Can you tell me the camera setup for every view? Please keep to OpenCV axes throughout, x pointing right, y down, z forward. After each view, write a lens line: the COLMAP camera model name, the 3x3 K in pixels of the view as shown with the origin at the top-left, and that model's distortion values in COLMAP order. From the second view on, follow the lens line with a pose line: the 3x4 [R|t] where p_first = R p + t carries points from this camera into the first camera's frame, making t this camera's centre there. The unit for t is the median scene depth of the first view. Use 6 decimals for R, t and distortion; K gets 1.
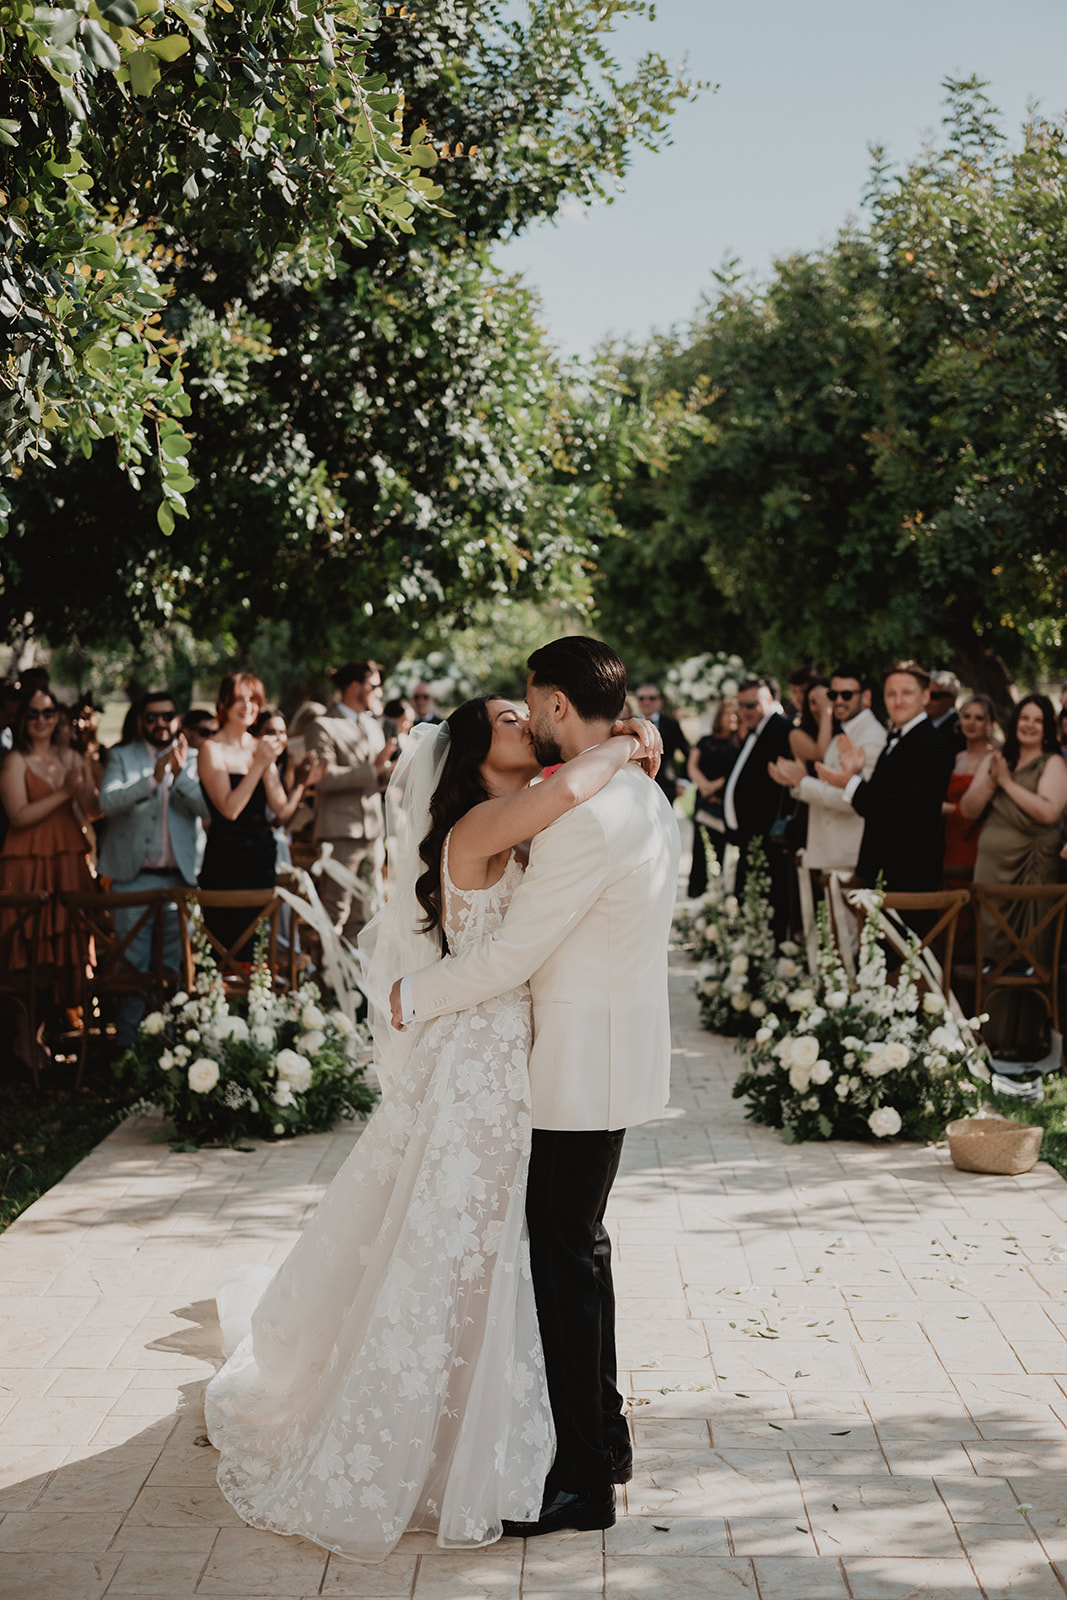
lens RADIAL K [[2352.1, 0, 533.5], [0, 2352.1, 800.0], [0, 0, 1]] dist [-0.022813, -0.054457]
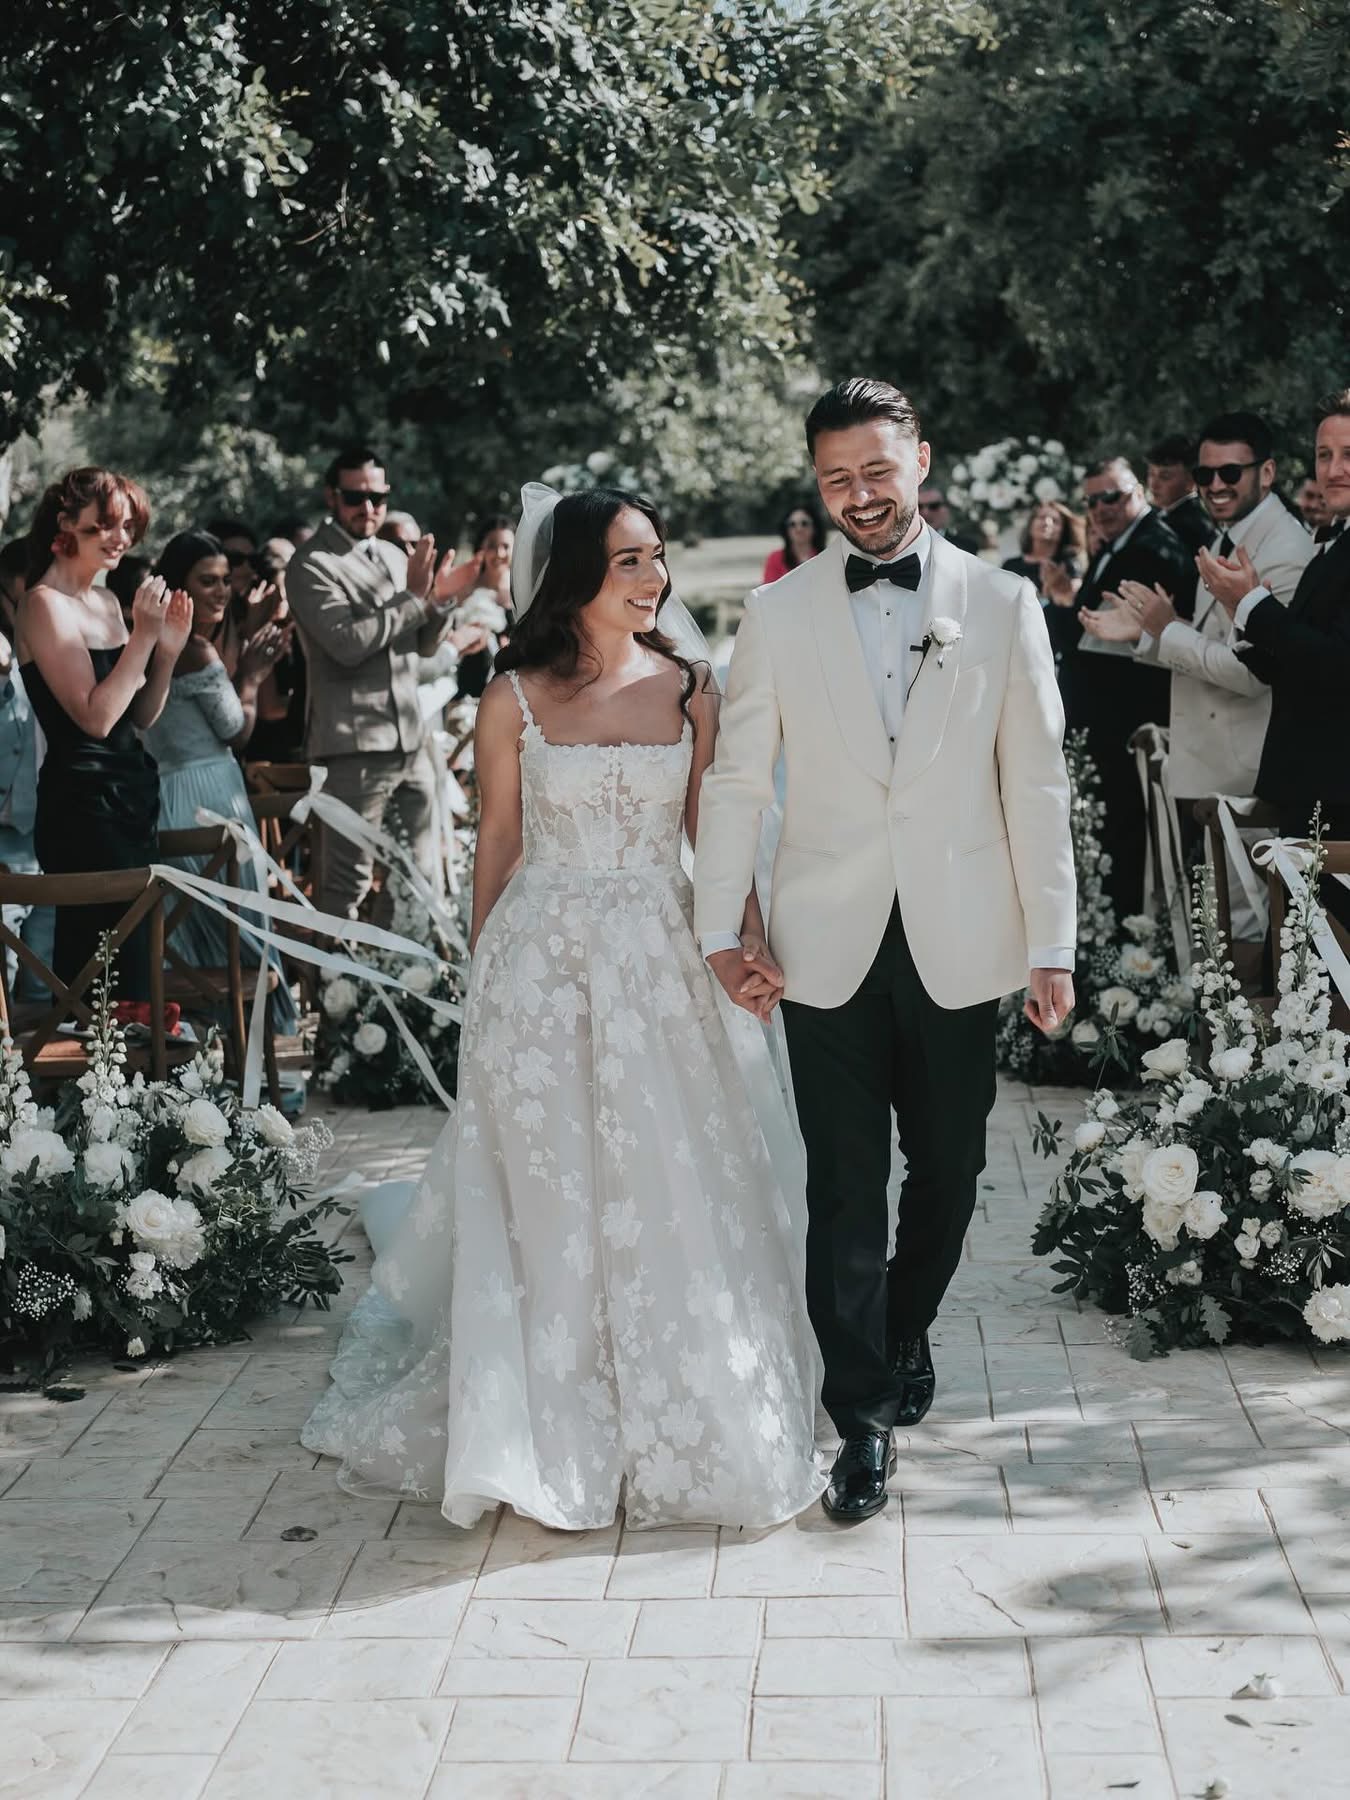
lens RADIAL K [[2875.7, 0, 673.5], [0, 2875.7, 942.2], [0, 0, 1]] dist [-0.028379, -0.053440]
pose [[0.998047, -0.027041, -0.056318, 0.043467], [0.032333, 0.994926, 0.095275, -0.002998], [0.053456, -0.096910, 0.993857, 0.374870]]
